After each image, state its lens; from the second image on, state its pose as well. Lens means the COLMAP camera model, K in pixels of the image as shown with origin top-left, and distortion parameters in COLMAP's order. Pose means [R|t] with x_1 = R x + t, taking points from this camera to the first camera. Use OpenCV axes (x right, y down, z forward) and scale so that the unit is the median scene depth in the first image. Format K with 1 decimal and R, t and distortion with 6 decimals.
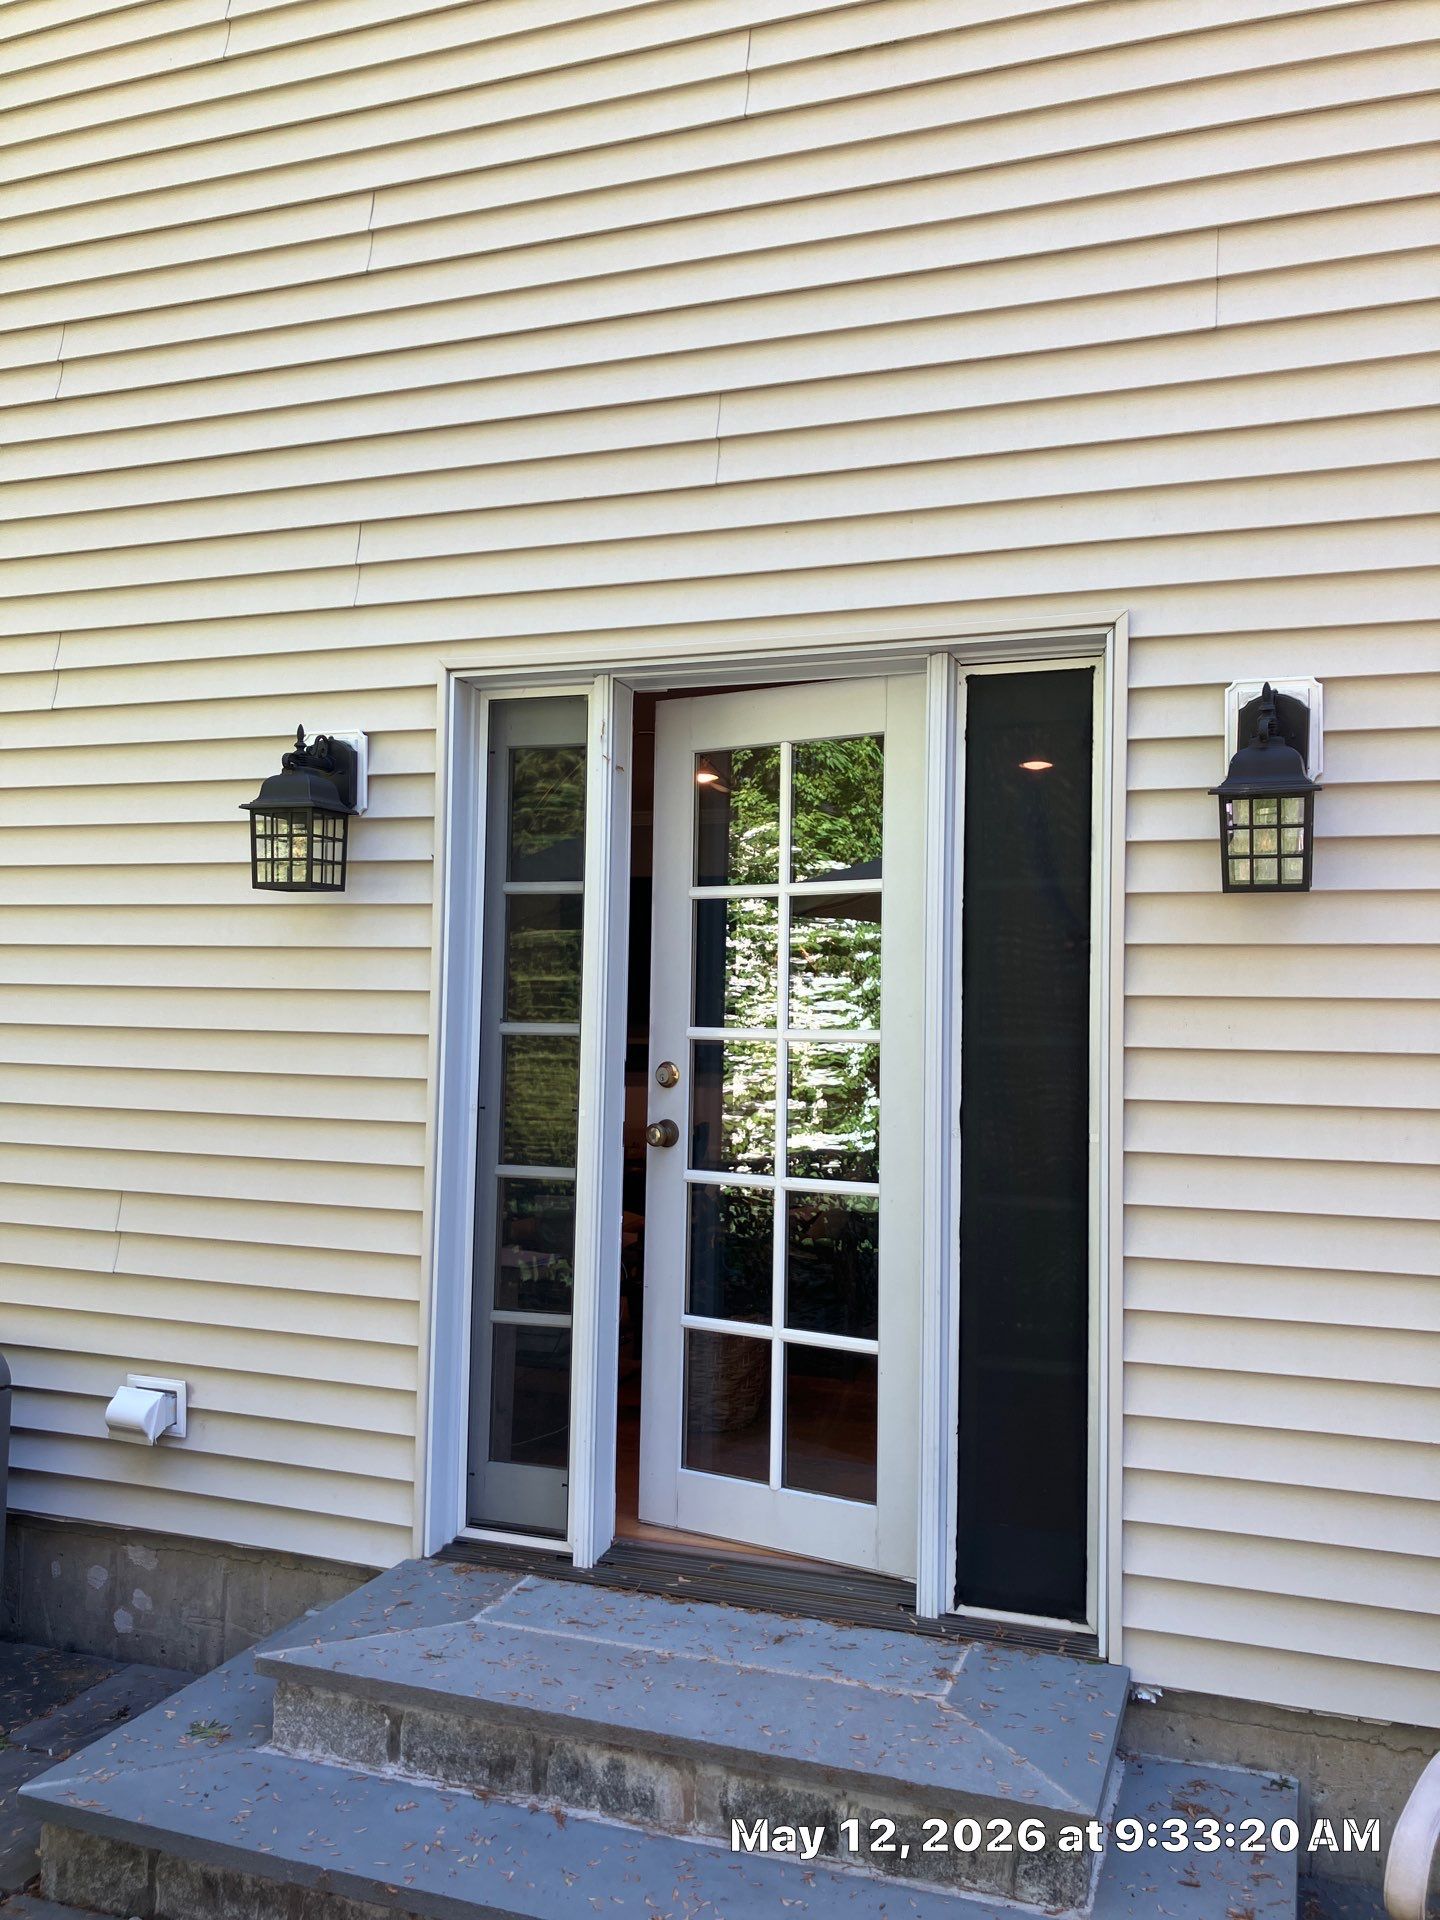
lens RADIAL K [[1546.0, 0, 720.0], [0, 1546.0, 960.0], [0, 0, 1]] dist [-0.007703, 0.006686]
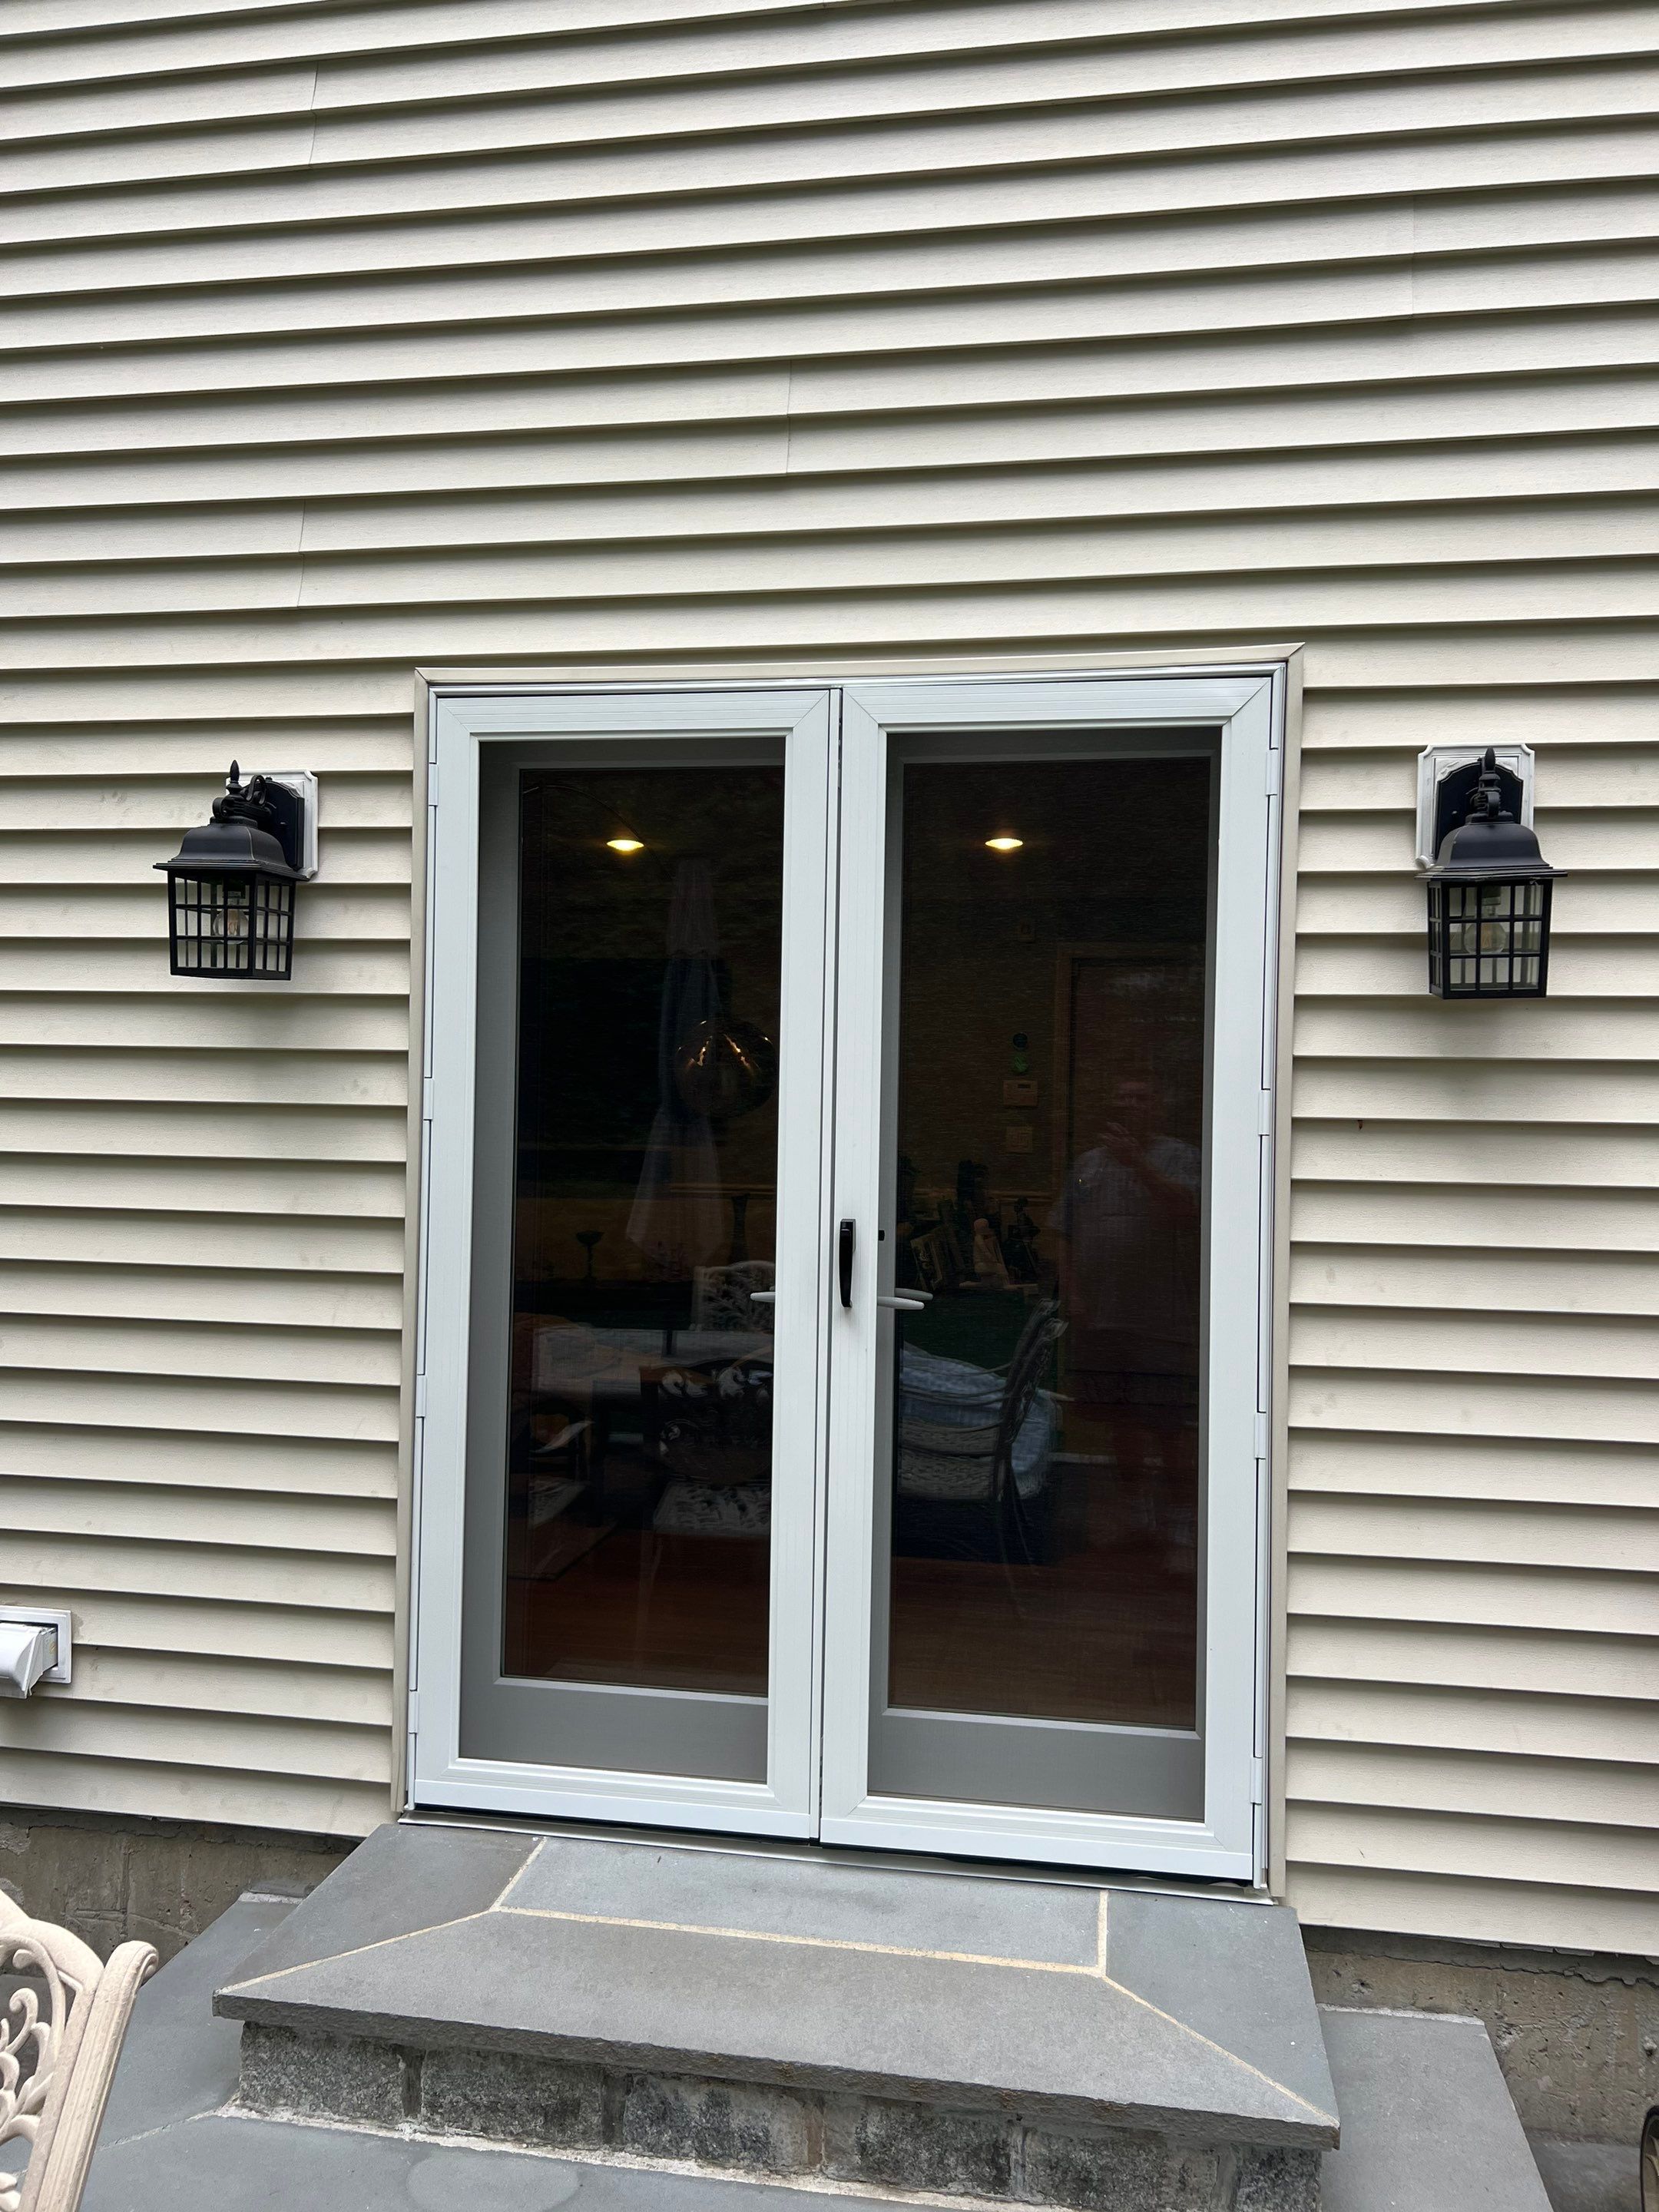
lens RADIAL K [[1630.3, 0, 829.5], [0, 1630.3, 1106.0], [0, 0, 1]] dist [0.005017, -0.009539]
pose [[0.984456, -0.000489, 0.175630, -0.145513], [-0.005797, 0.999361, 0.035280, -0.014055], [-0.175534, -0.035750, 0.983824, 0.175889]]
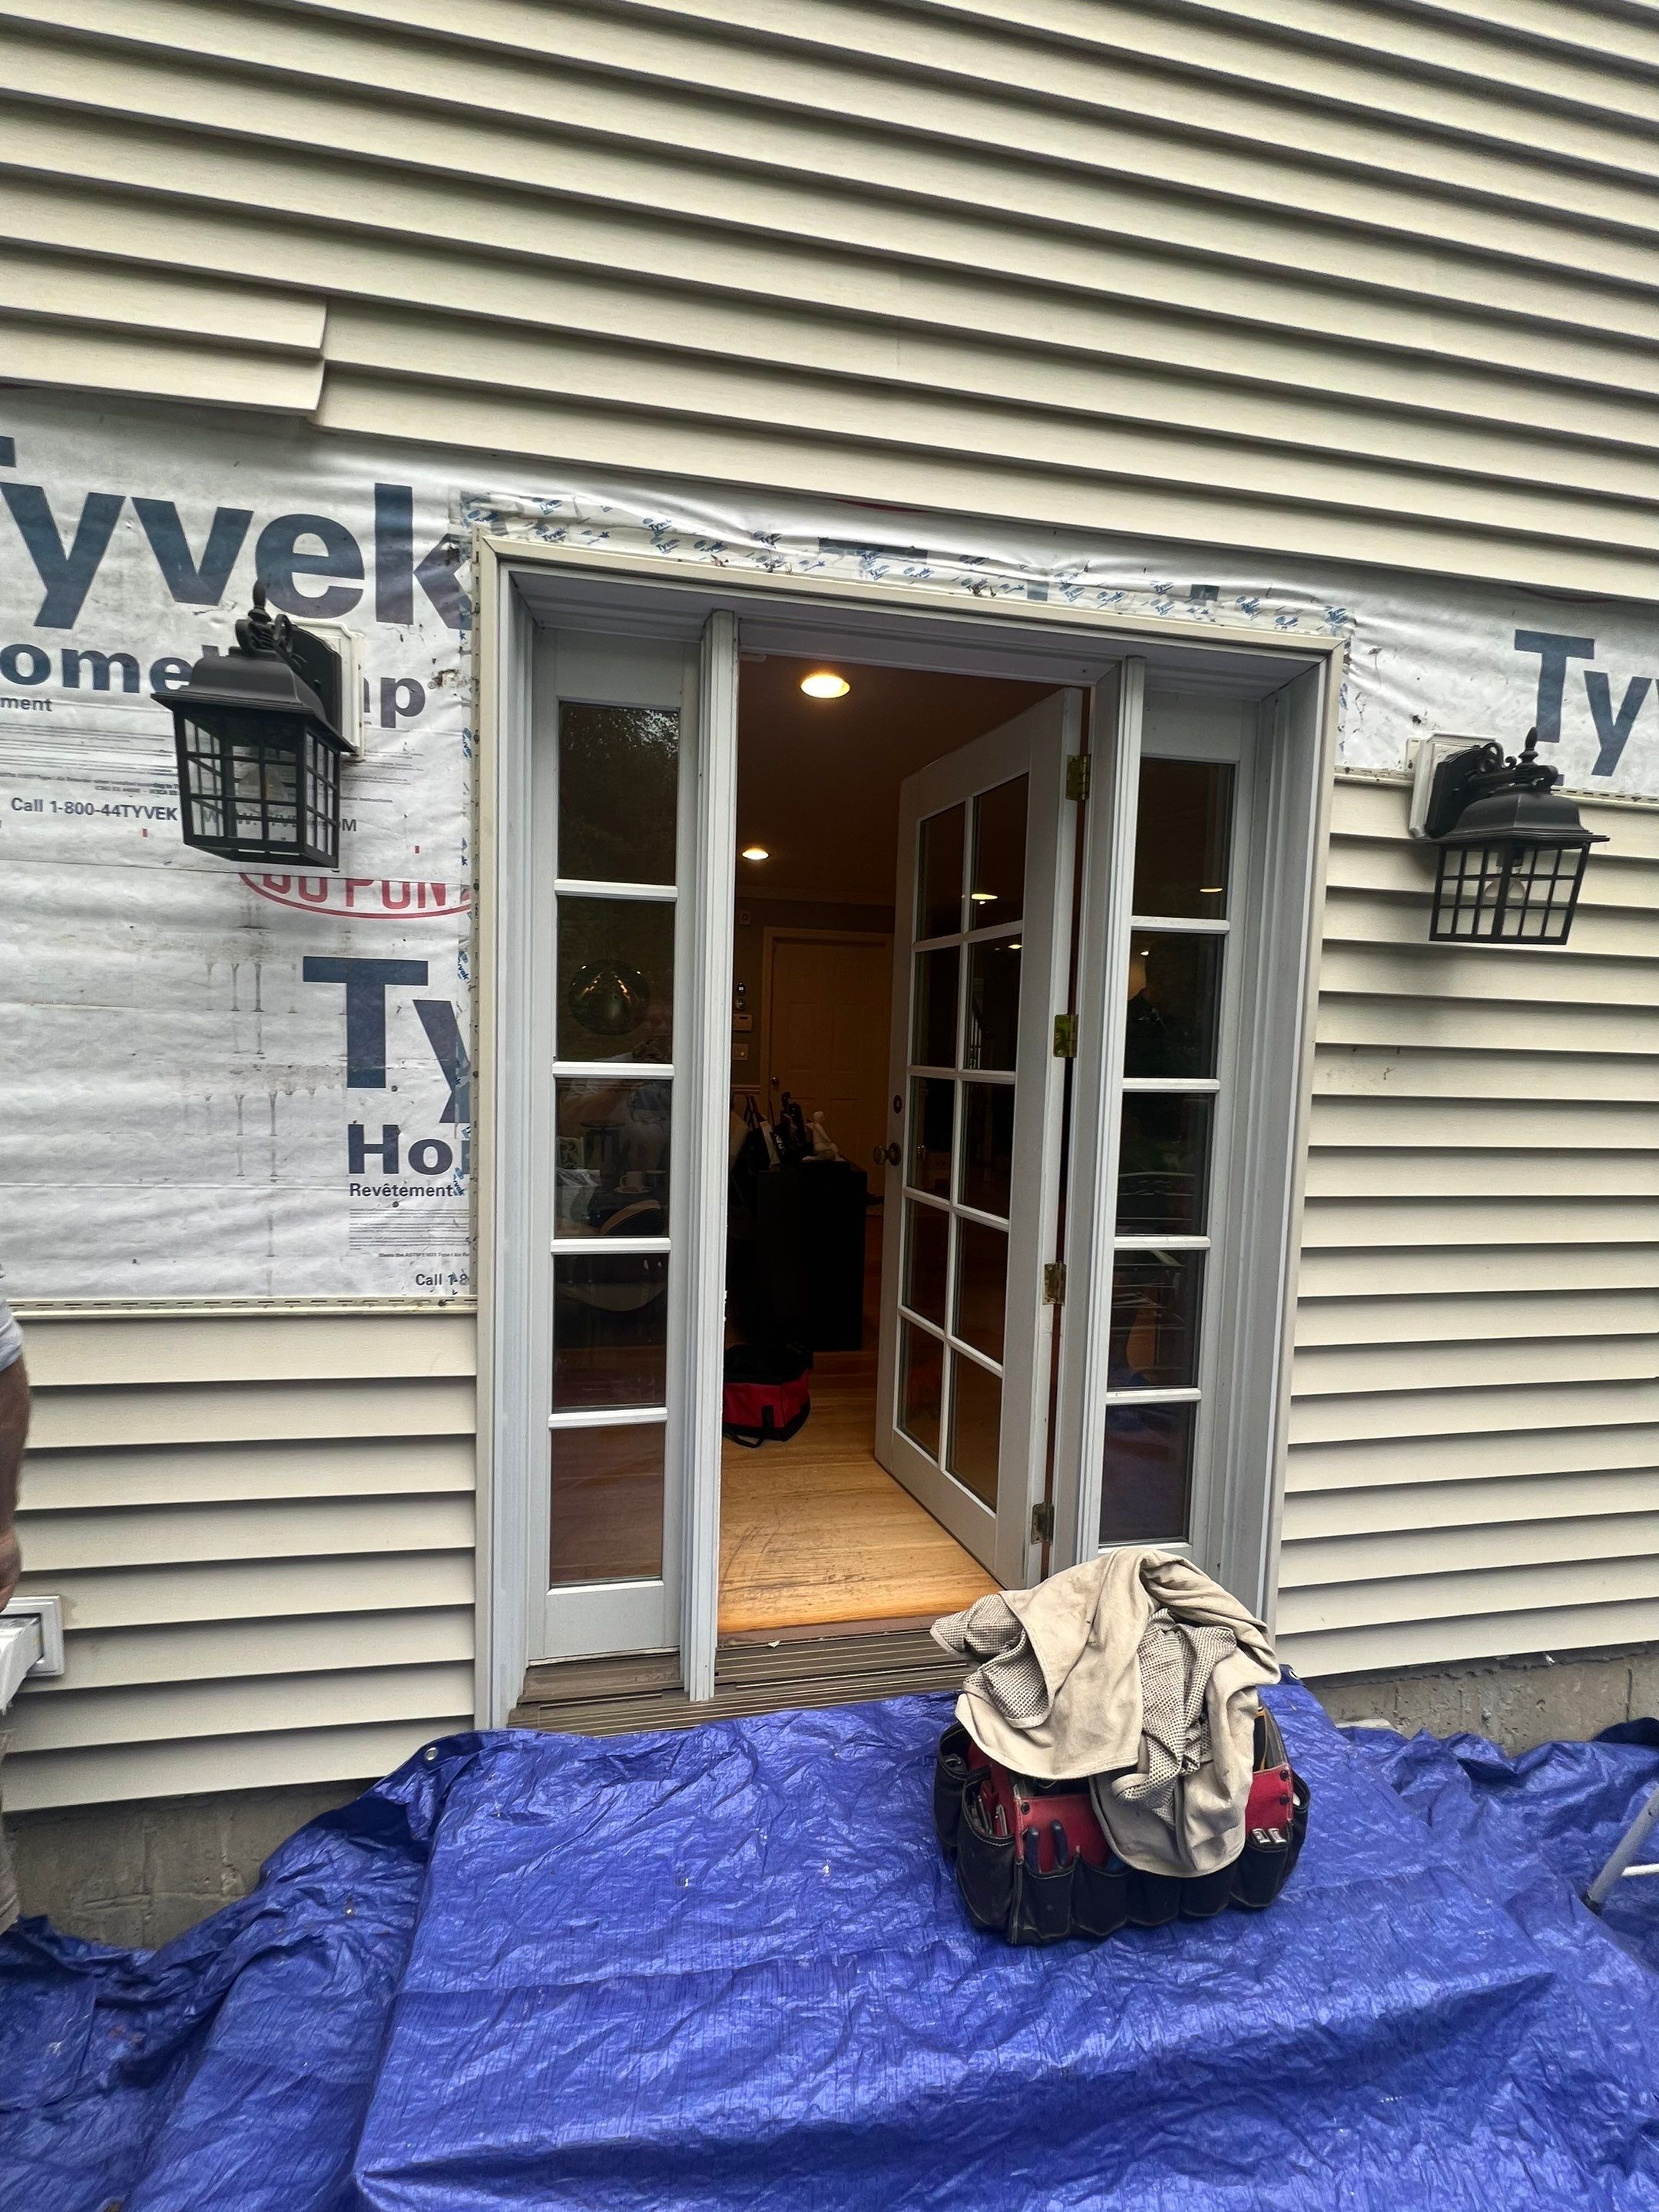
lens RADIAL K [[875.4, 0, 829.5], [0, 875.4, 1106.0], [0, 0, 1]] dist [-0.001813, -0.000015]
pose [[0.872209, -0.026396, 0.488421, -0.295395], [-0.031753, 0.993381, 0.110390, 0.010934], [-0.488102, -0.111792, 0.865597, 0.671577]]
